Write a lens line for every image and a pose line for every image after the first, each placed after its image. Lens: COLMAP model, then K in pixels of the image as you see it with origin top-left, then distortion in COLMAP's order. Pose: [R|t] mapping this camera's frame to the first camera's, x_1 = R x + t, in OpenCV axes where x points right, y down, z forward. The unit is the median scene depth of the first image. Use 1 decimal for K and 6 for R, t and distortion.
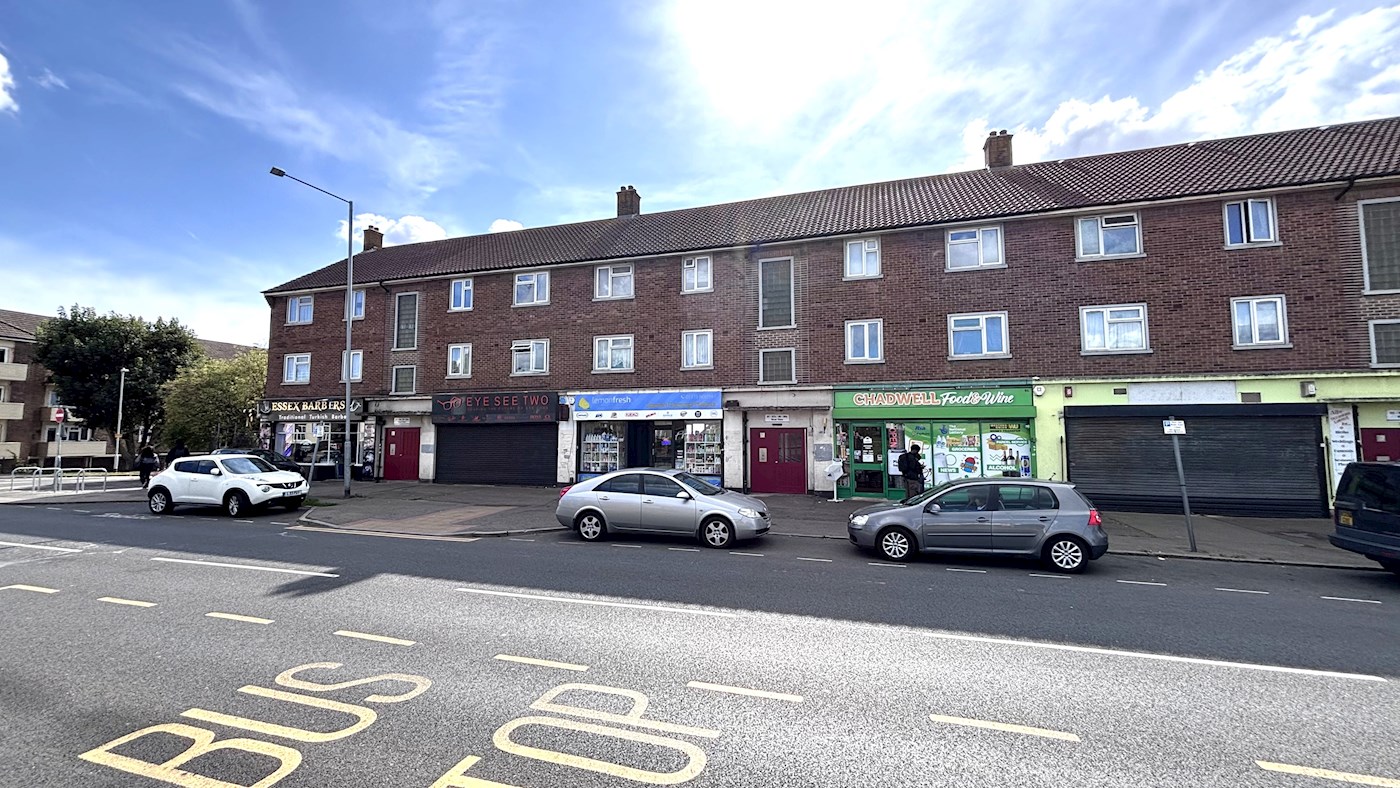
lens RADIAL K [[508.6, 0, 699.1], [0, 508.6, 402.8], [0, 0, 1]] dist [-0.006956, -0.000216]
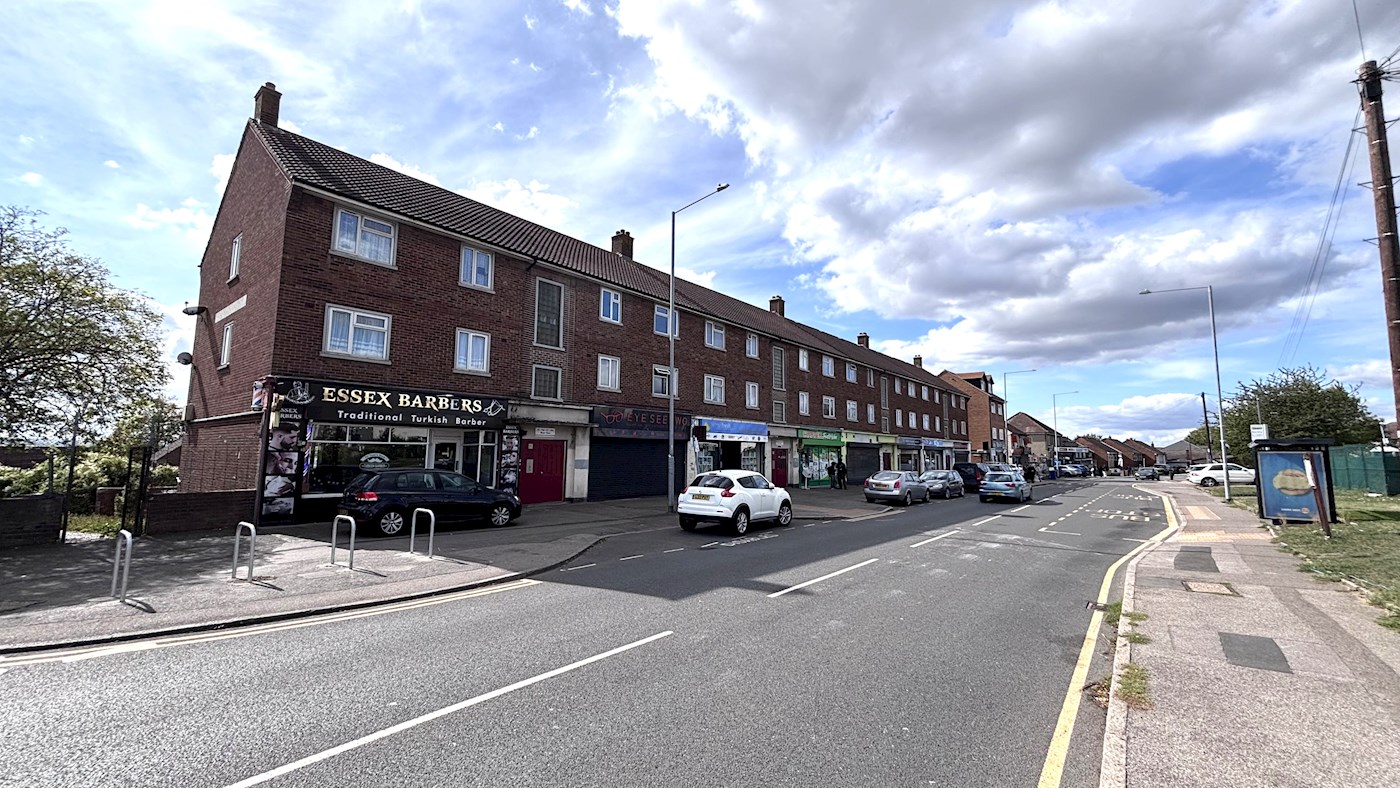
lens RADIAL K [[564.0, 0, 700.0], [0, 564.0, 394.0], [0, 0, 1]] dist [0.036495, -0.000101]
pose [[0.398907, 0.099553, 0.911571, -1.375914], [-0.076926, 0.994218, -0.074915, 0.024610], [-0.913759, -0.040240, 0.404259, 0.394419]]
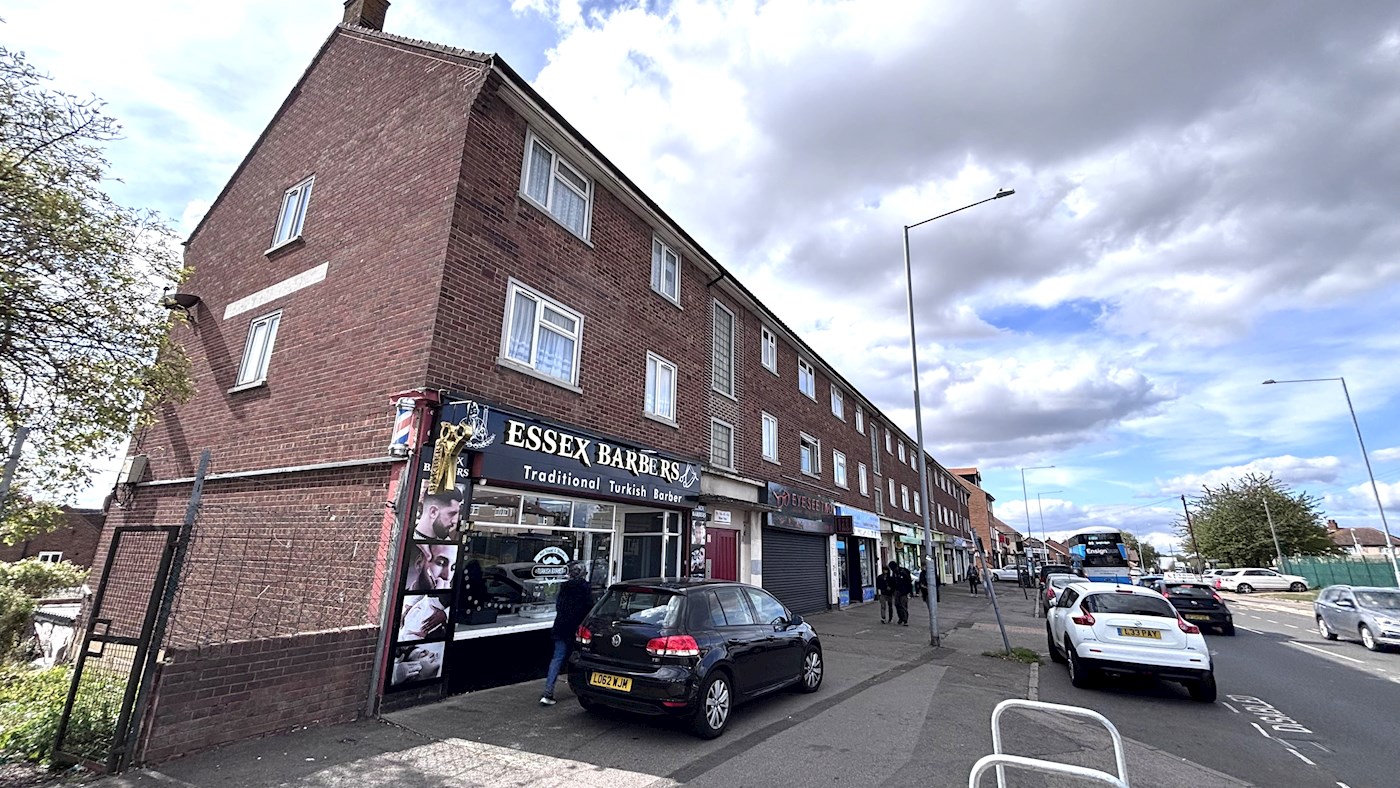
lens RADIAL K [[552.2, 0, 712.2], [0, 552.2, 402.8], [0, 0, 1]] dist [0.040732, -0.000037]
pose [[0.235619, 0.254462, 0.937941, -1.234834], [-0.089245, 0.966700, -0.239846, 0.063854], [-0.967739, -0.027194, 0.250482, 0.876757]]
